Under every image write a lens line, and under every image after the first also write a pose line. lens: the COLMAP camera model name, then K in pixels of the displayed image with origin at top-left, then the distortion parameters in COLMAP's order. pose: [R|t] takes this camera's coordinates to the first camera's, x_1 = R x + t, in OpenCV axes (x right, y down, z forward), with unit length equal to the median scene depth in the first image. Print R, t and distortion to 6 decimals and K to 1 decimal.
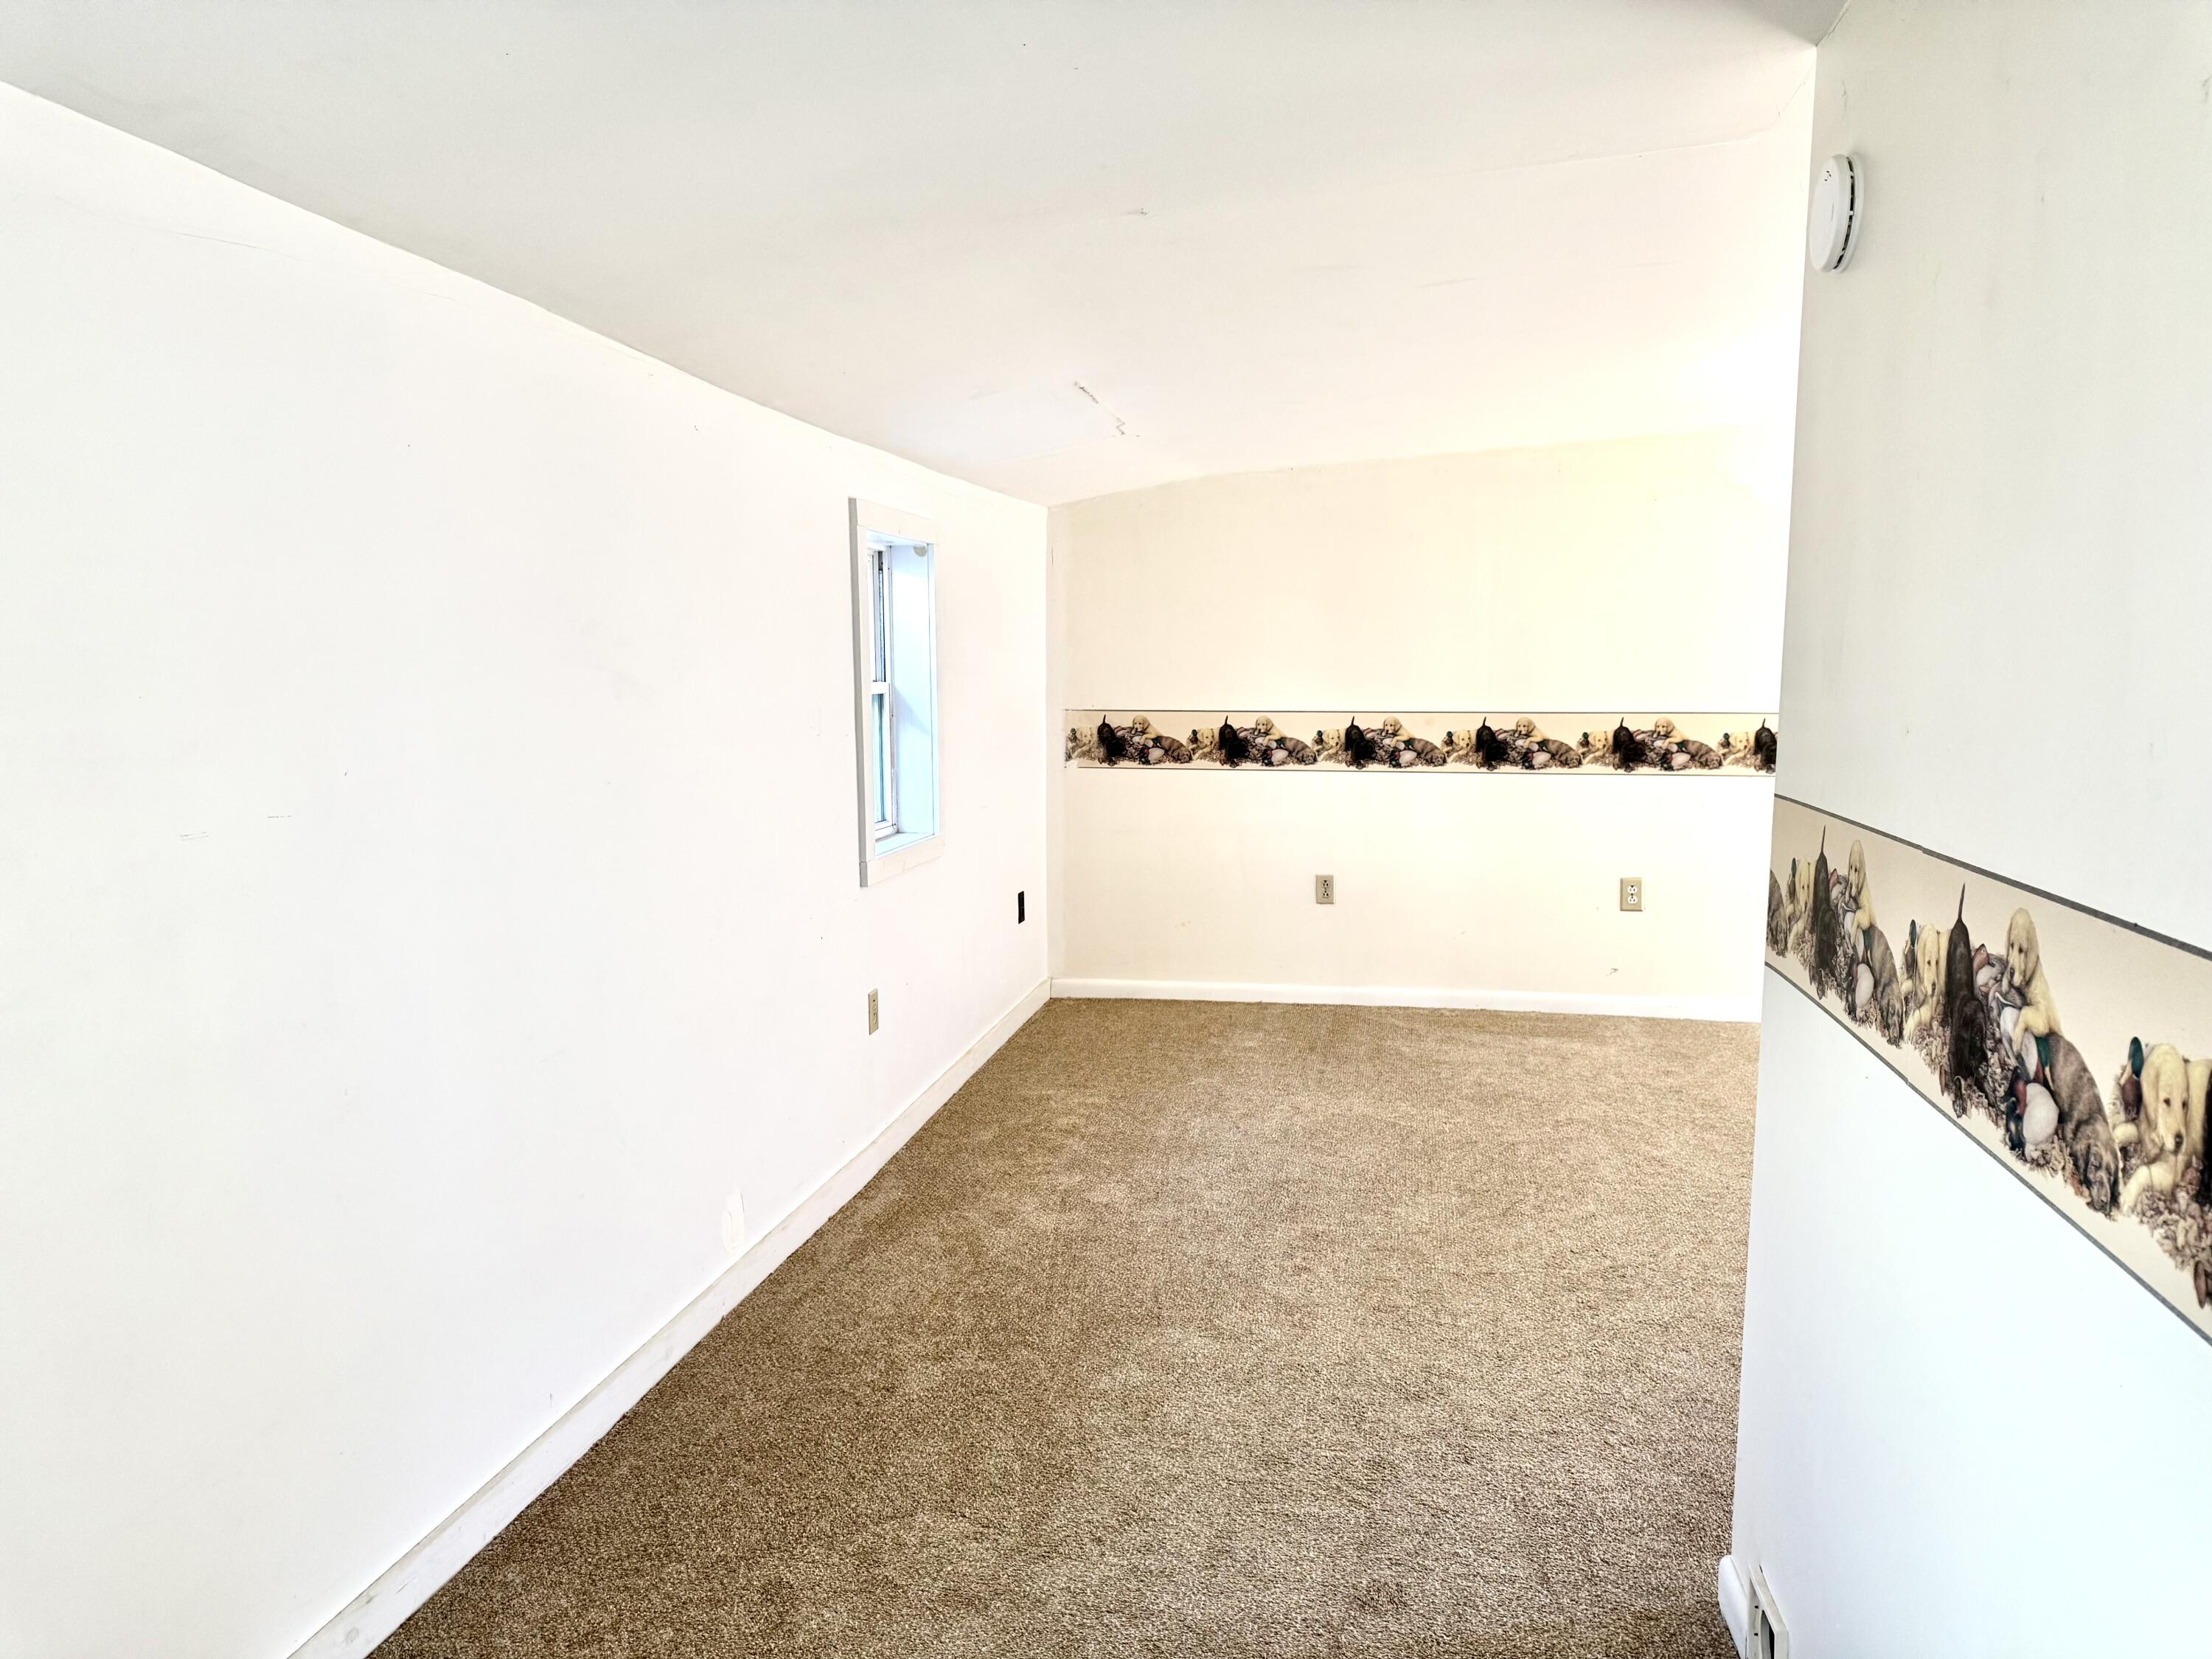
lens RADIAL K [[1575.1, 0, 1098.9], [0, 1575.1, 839.5], [0, 0, 1]] dist [0.133079, -0.200929]
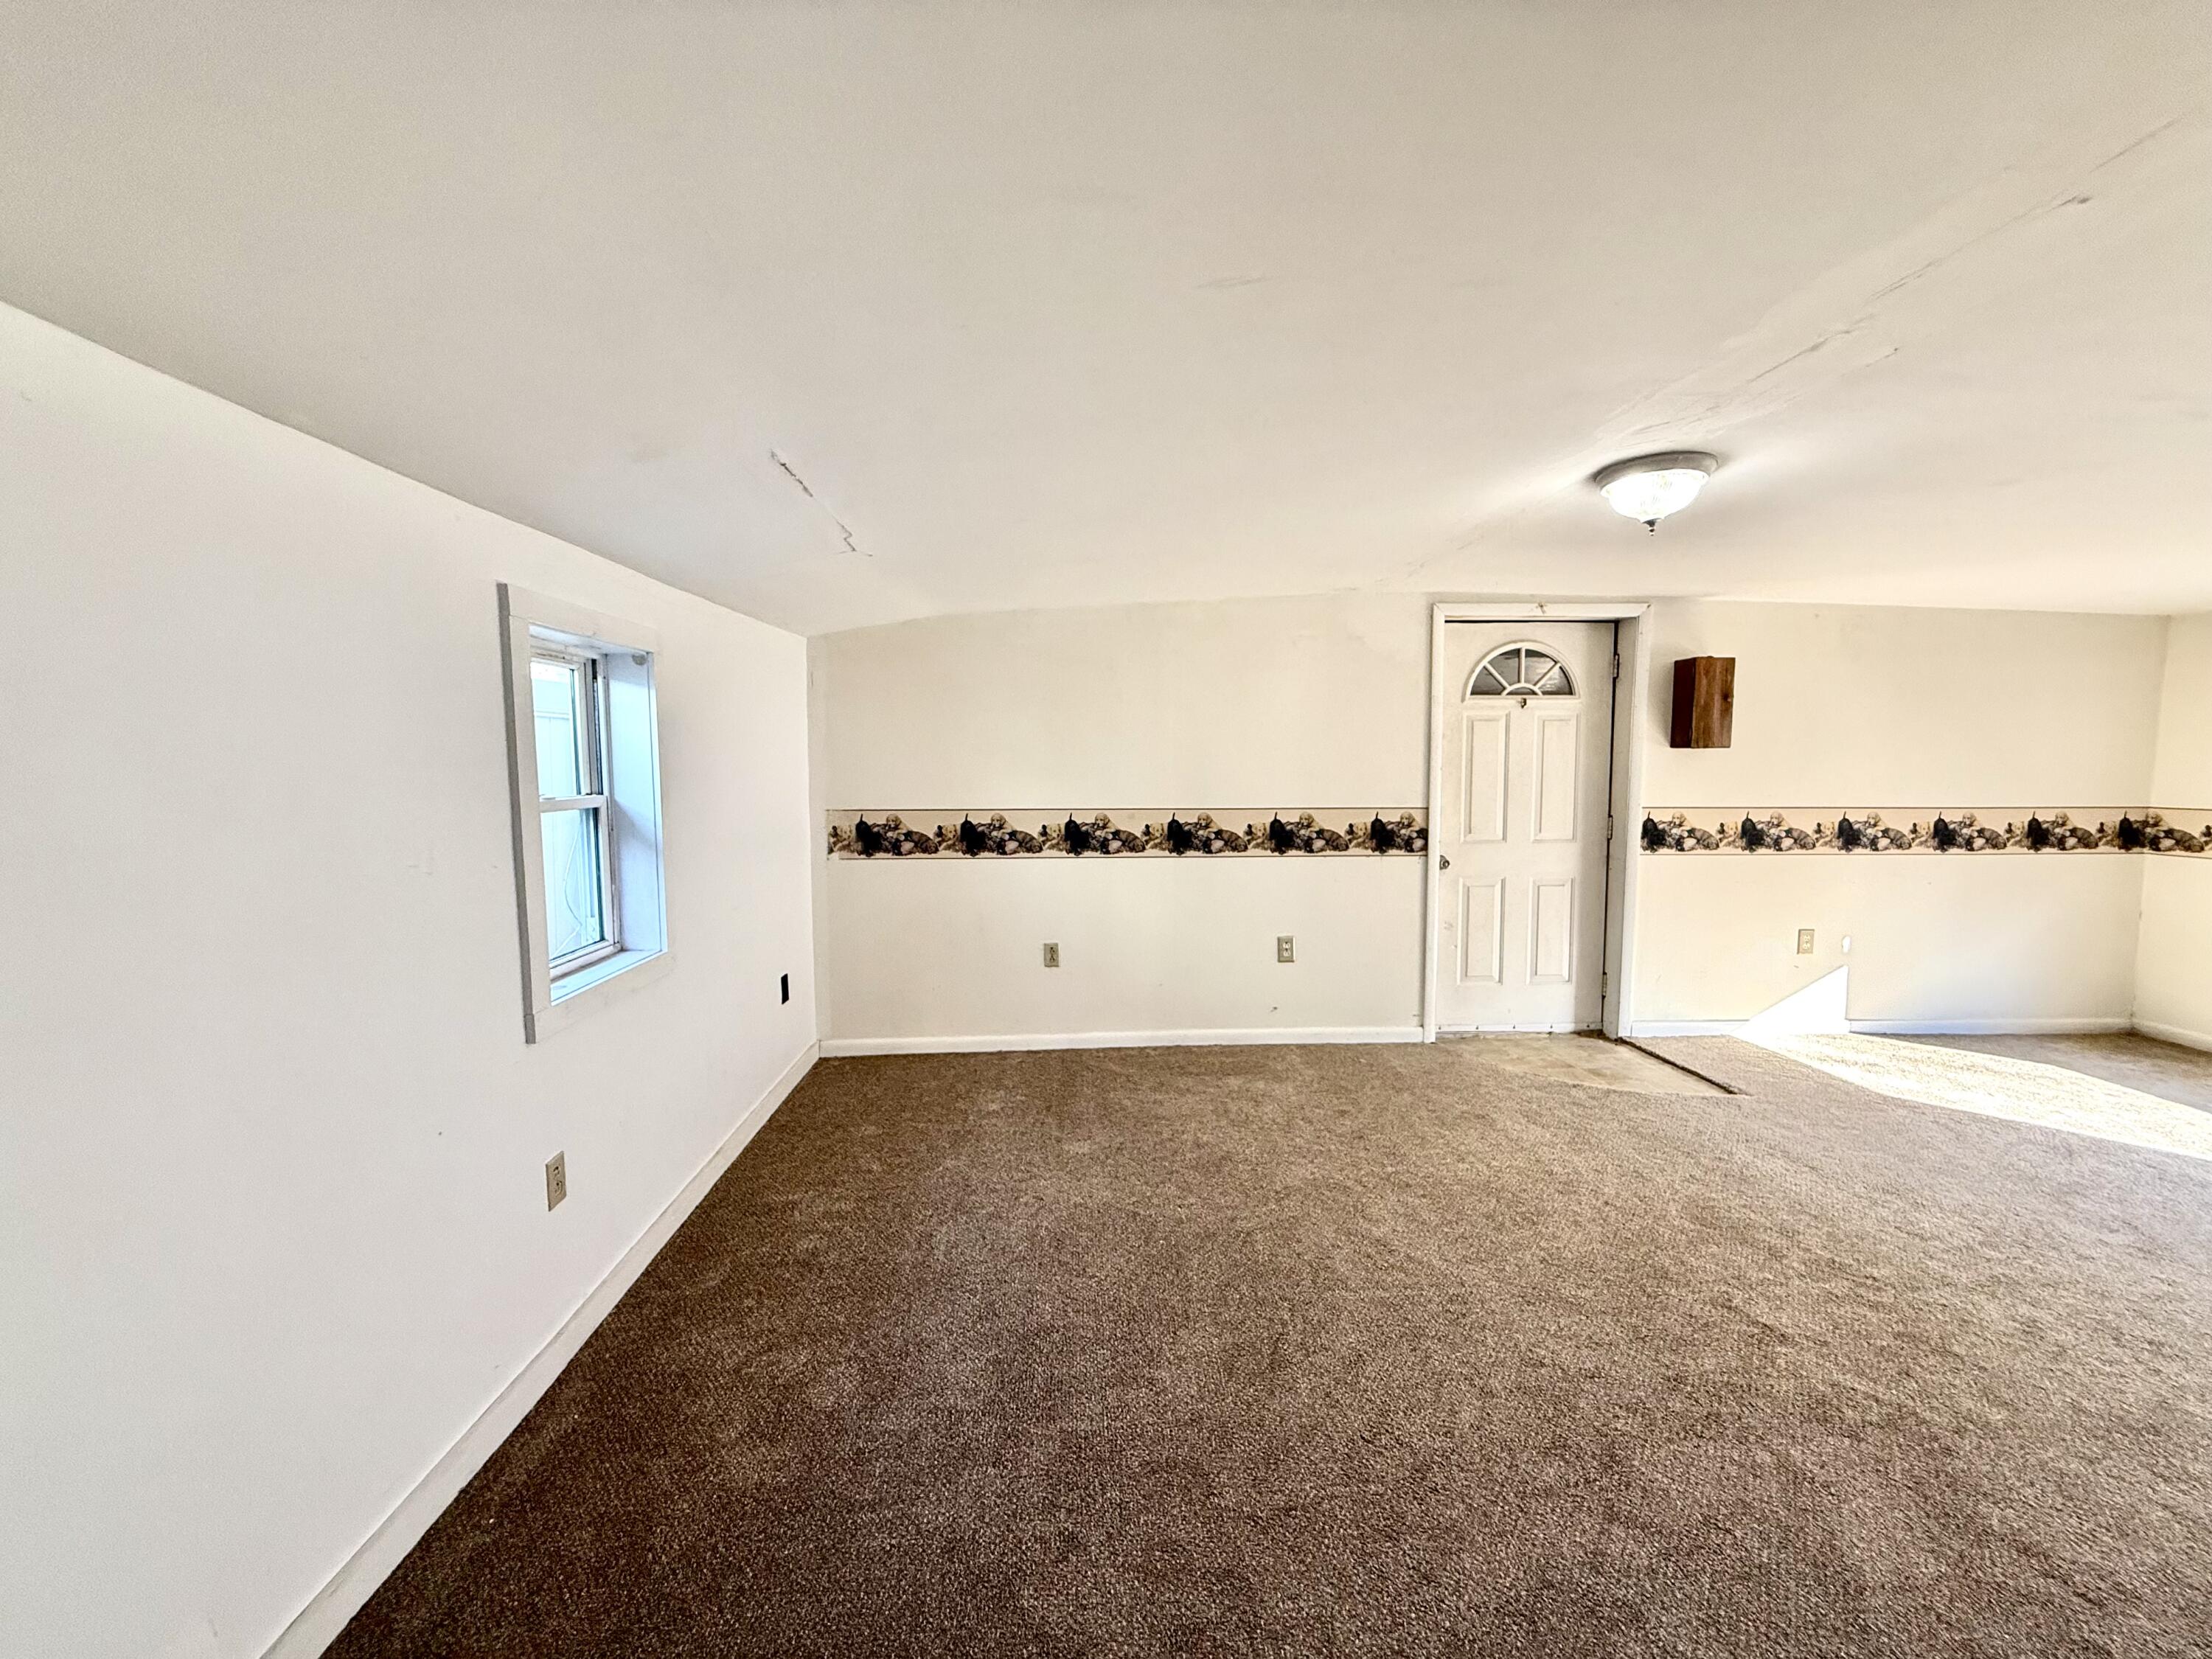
lens RADIAL K [[896.4, 0, 1106.0], [0, 896.4, 829.5], [0, 0, 1]] dist [-0.001674, -0.000017]
pose [[0.973929, -0.019885, 0.225982, 0.030722], [0.028244, 0.999029, -0.033817, -0.041463], [-0.225090, 0.039318, 0.973544, 0.323502]]
